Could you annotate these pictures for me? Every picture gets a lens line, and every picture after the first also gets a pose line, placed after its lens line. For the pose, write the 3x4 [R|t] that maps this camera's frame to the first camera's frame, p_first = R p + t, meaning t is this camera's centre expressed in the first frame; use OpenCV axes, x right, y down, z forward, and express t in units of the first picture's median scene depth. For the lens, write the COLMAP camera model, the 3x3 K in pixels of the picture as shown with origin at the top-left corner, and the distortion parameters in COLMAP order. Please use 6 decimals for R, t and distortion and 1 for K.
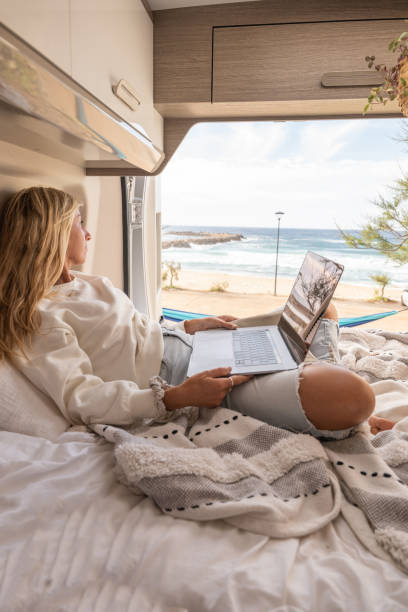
lens RADIAL K [[417.8, 0, 199.2], [0, 417.8, 307.1], [0, 0, 1]] dist [0.000326, 0.000033]
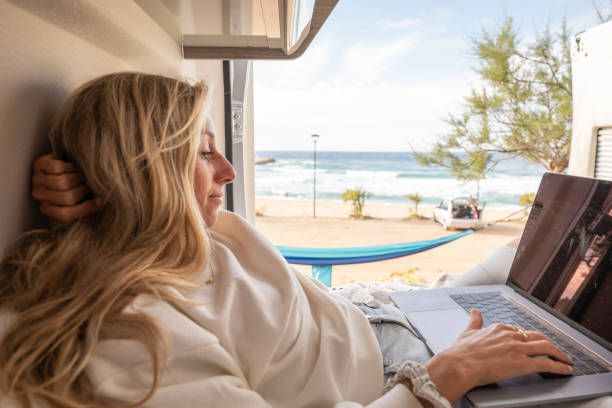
lens RADIAL K [[418.5, 0, 304.0], [0, 418.5, 203.5], [0, 0, 1]] dist [0.006338, 0.004164]
pose [[0.984802, -0.038592, 0.169342, -0.165241], [0.049429, 0.996959, -0.060251, -0.035448], [-0.166501, 0.067705, 0.983714, 0.281144]]
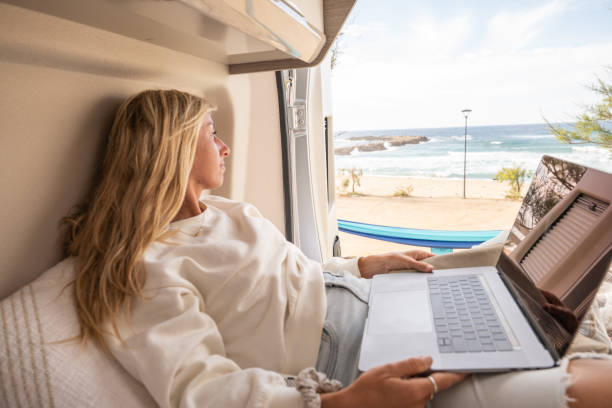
lens RADIAL K [[417.8, 0, 306.6], [0, 417.8, 207.6], [0, 0, 1]] dist [0.000326, 0.000033]
pose [[0.983250, -0.030593, -0.179675, 0.007345], [0.028196, 0.999476, -0.015882, -0.035039], [0.180067, 0.010550, 0.983598, 0.196264]]
